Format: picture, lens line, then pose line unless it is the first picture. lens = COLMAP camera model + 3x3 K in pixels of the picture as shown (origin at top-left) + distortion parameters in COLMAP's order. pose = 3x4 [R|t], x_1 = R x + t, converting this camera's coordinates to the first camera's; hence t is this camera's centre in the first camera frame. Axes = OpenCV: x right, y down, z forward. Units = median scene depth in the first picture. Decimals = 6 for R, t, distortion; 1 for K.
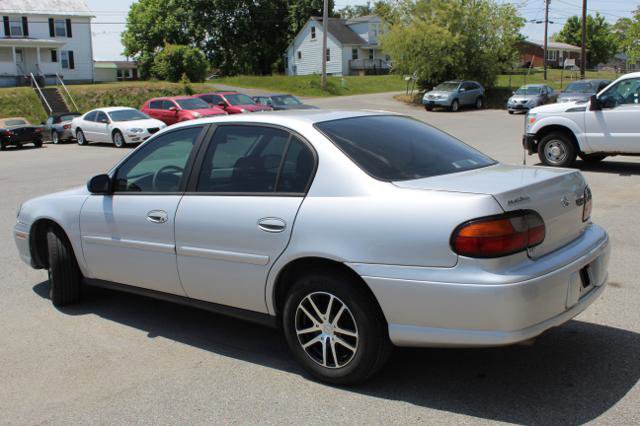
lens RADIAL K [[661.1, 0, 298.9], [0, 661.1, 218.7], [0, 0, 1]] dist [-0.062004, 0.000000]
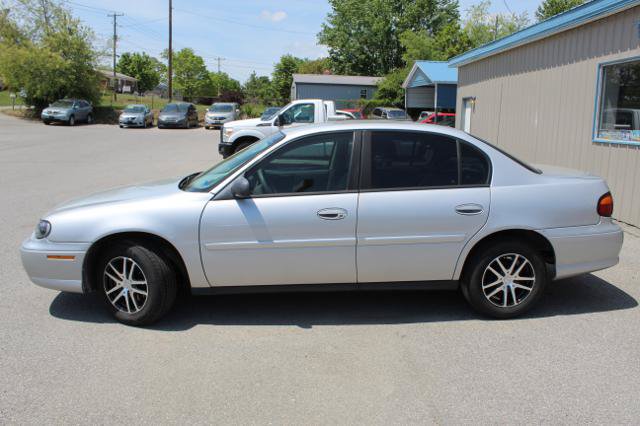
lens RADIAL K [[532.4, 0, 316.1], [0, 532.4, 211.2], [0, 0, 1]] dist [-0.166329, 0.149485]
pose [[0.737674, -0.077407, 0.670705, -0.258481], [0.078459, 0.996504, 0.028715, -0.011073], [-0.670583, 0.031441, 0.741168, 0.116238]]
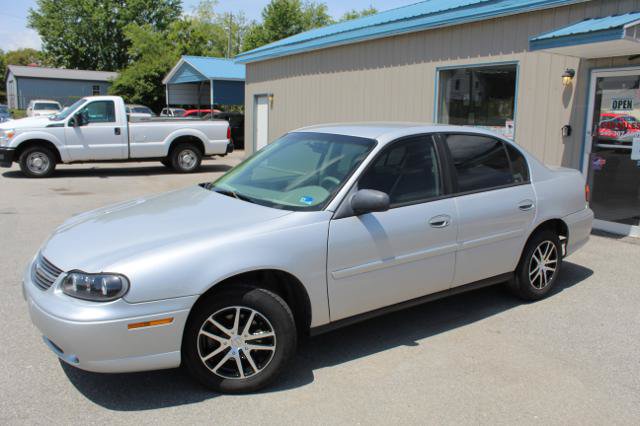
lens RADIAL K [[532.4, 0, 318.7], [0, 532.4, 214.3], [0, 0, 1]] dist [-0.166329, 0.149485]
pose [[0.285704, -0.135503, 0.948690, -0.332862], [0.135264, 0.985744, 0.100059, -0.039028], [-0.948724, 0.099736, 0.299960, 0.293655]]
